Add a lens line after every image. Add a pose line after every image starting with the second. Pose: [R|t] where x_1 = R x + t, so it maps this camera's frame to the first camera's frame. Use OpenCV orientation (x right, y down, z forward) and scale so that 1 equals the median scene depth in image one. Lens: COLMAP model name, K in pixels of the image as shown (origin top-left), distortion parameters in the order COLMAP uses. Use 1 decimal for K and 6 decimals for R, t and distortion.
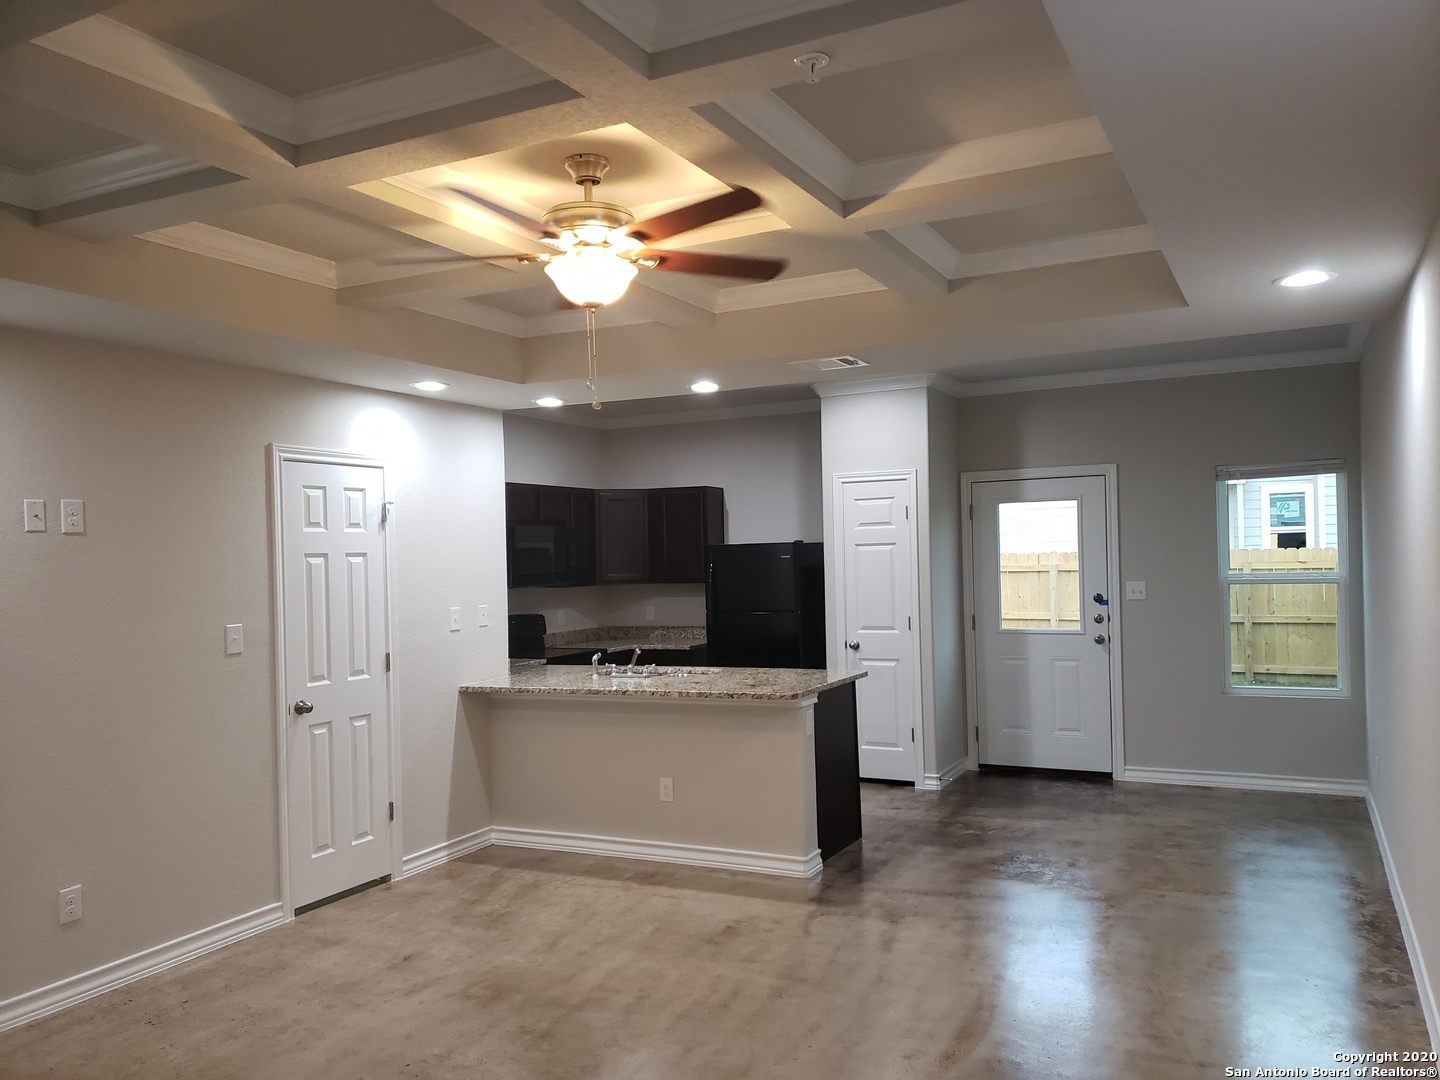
lens RADIAL K [[1112.6, 0, 725.3], [0, 1112.6, 538.4], [0, 0, 1]] dist [0.031119, -0.017987]
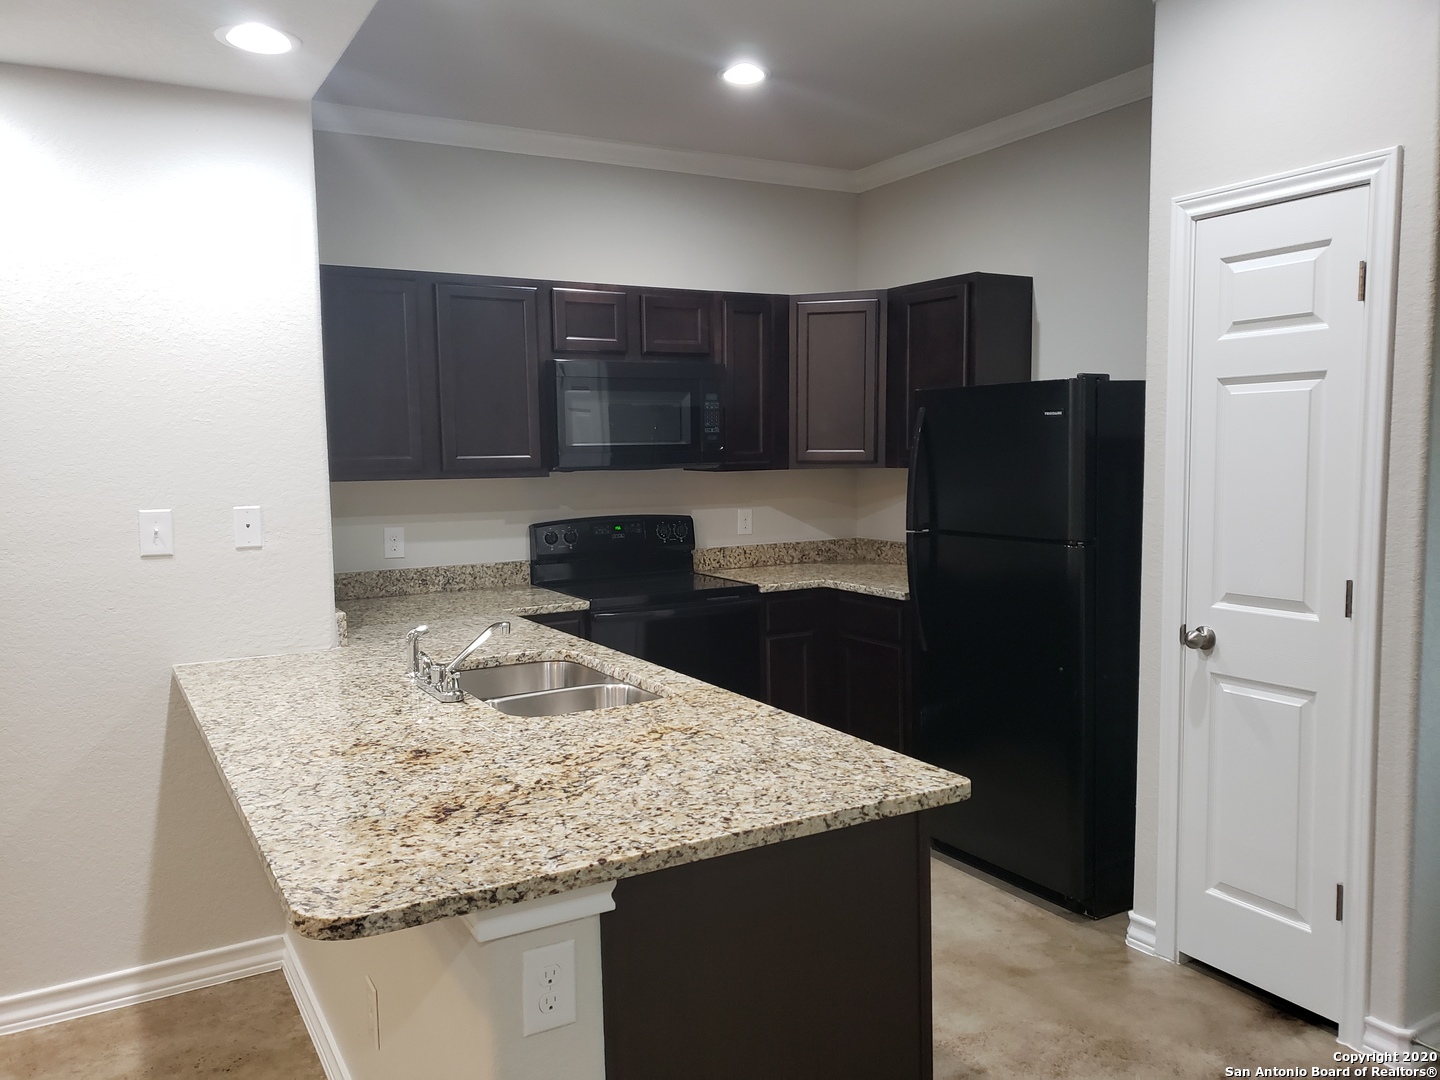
lens RADIAL K [[1112.6, 0, 709.7], [0, 1112.6, 547.8], [0, 0, 1]] dist [0.031119, -0.017987]
pose [[0.834425, 0.065995, -0.547156, 0.185395], [0.001555, 0.992519, 0.122083, 0.015179], [0.551120, -0.102720, 0.828079, 0.578048]]
